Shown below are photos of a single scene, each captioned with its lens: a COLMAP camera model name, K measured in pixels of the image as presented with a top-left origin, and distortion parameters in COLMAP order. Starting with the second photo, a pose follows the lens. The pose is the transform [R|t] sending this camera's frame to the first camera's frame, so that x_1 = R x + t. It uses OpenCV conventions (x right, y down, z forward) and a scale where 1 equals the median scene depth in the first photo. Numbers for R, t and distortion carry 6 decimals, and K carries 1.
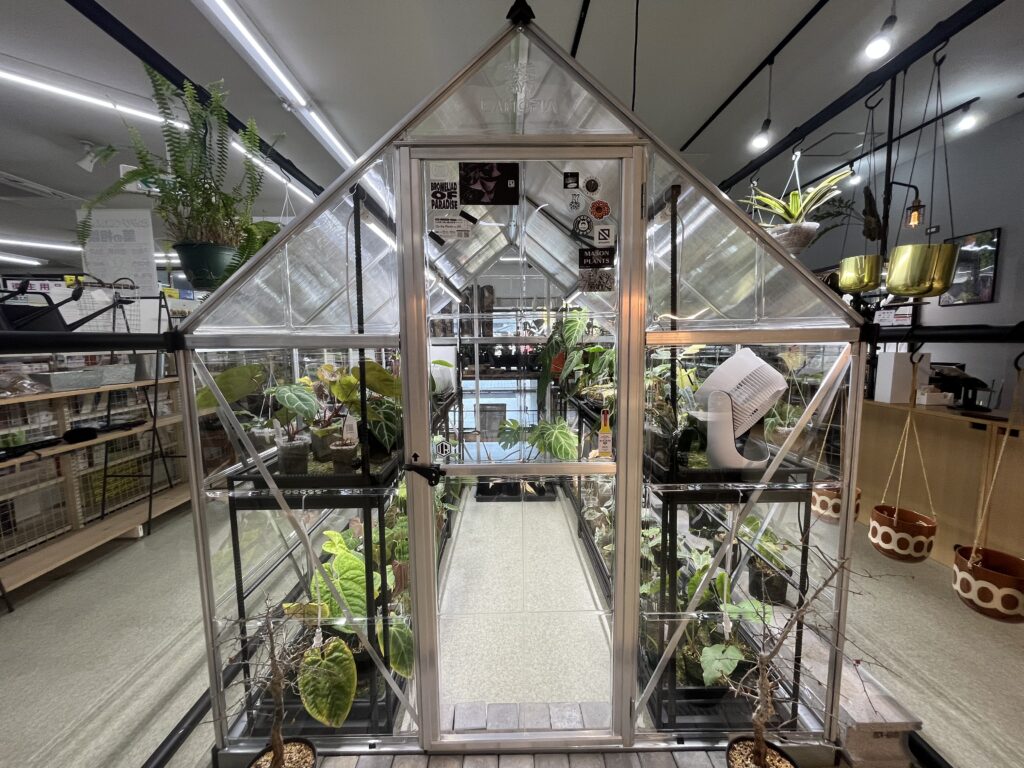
lens RADIAL K [[414.0, 0, 509.5], [0, 414.0, 384.0], [0, 0, 1]] dist [-0.001653, -0.000660]
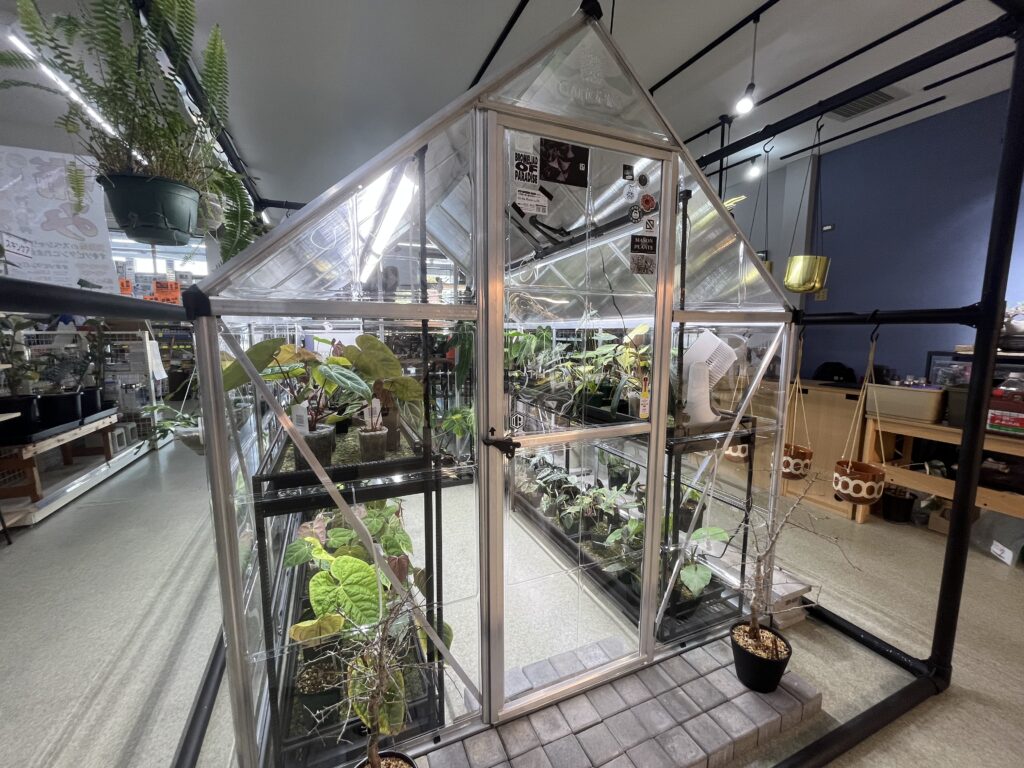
lens RADIAL K [[414.0, 0, 509.1], [0, 414.0, 383.8], [0, 0, 1]] dist [-0.001653, -0.000660]
pose [[0.923148, -0.037665, 0.382595, -0.566572], [0.029682, 0.999201, 0.026750, 0.038543], [-0.383297, -0.013338, 0.923529, 0.075033]]
